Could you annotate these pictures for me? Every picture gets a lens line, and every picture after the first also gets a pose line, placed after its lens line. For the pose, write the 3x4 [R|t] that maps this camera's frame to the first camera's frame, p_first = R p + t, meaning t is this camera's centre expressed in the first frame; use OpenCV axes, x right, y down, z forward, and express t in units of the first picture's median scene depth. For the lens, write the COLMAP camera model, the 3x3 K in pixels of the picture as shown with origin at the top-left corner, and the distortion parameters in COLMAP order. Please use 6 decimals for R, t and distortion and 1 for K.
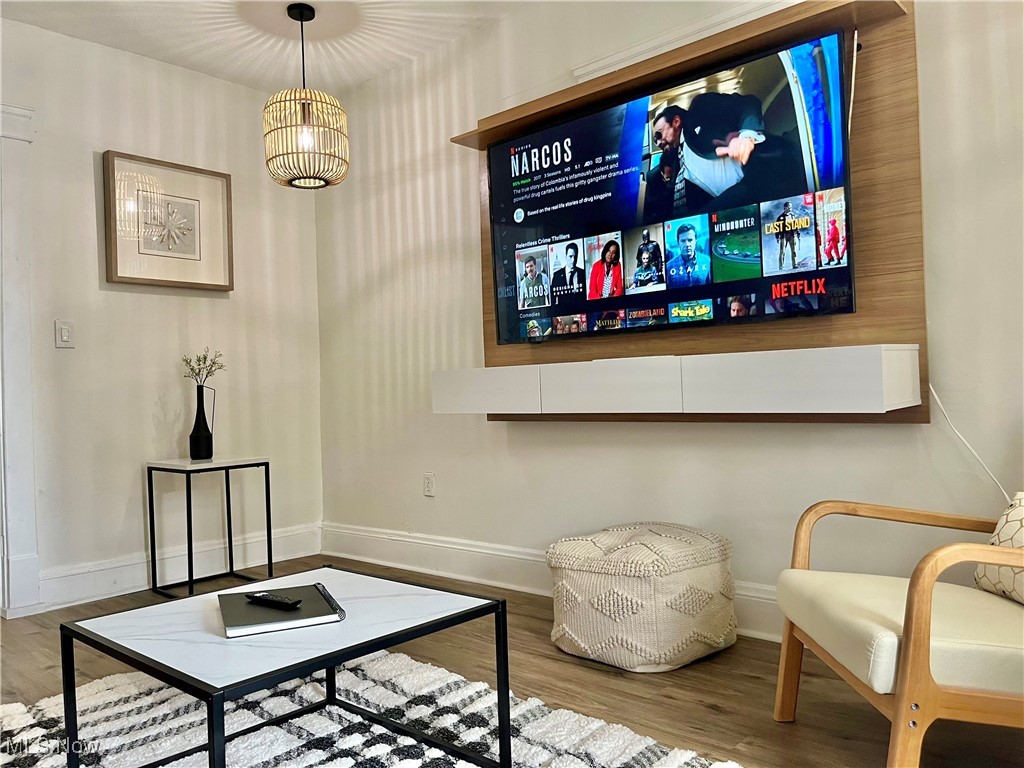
lens RADIAL K [[773.6, 0, 536.1], [0, 773.6, 386.6], [0, 0, 1]] dist [0.038350, -0.096136]
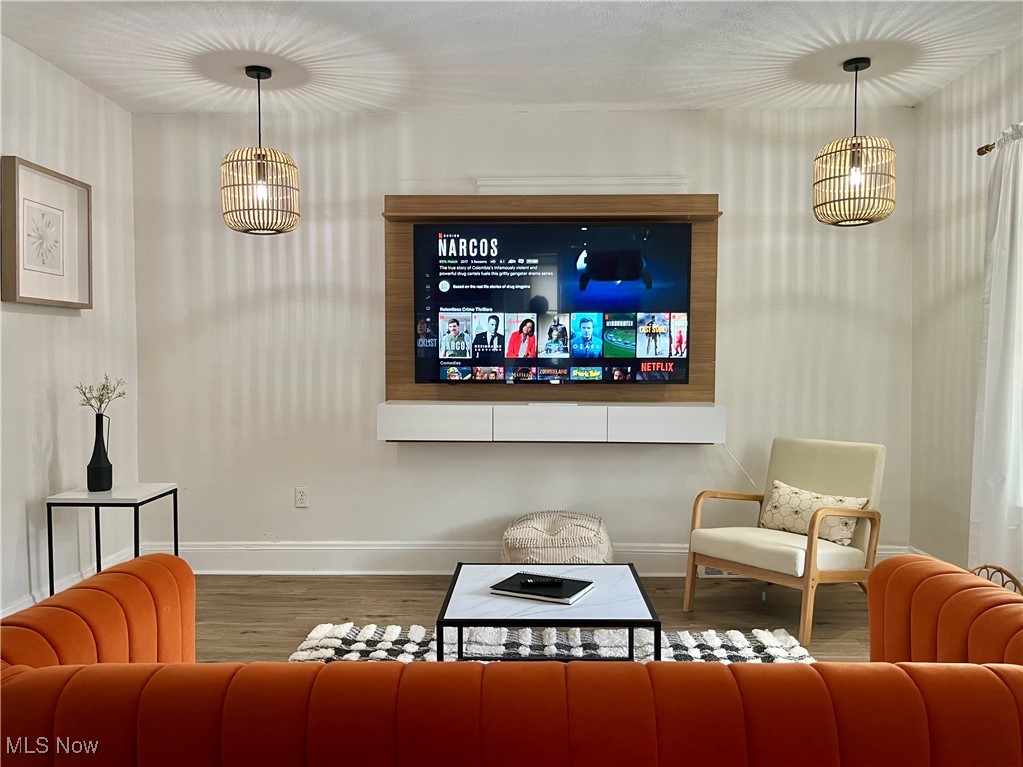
lens RADIAL K [[772.8, 0, 535.6], [0, 772.8, 386.1], [0, 0, 1]] dist [0.038350, -0.096136]
pose [[0.754973, 0.011253, 0.655660, -0.816624], [-0.032664, 0.999257, 0.020461, -0.091476], [-0.654942, -0.036864, 0.754779, -0.095351]]
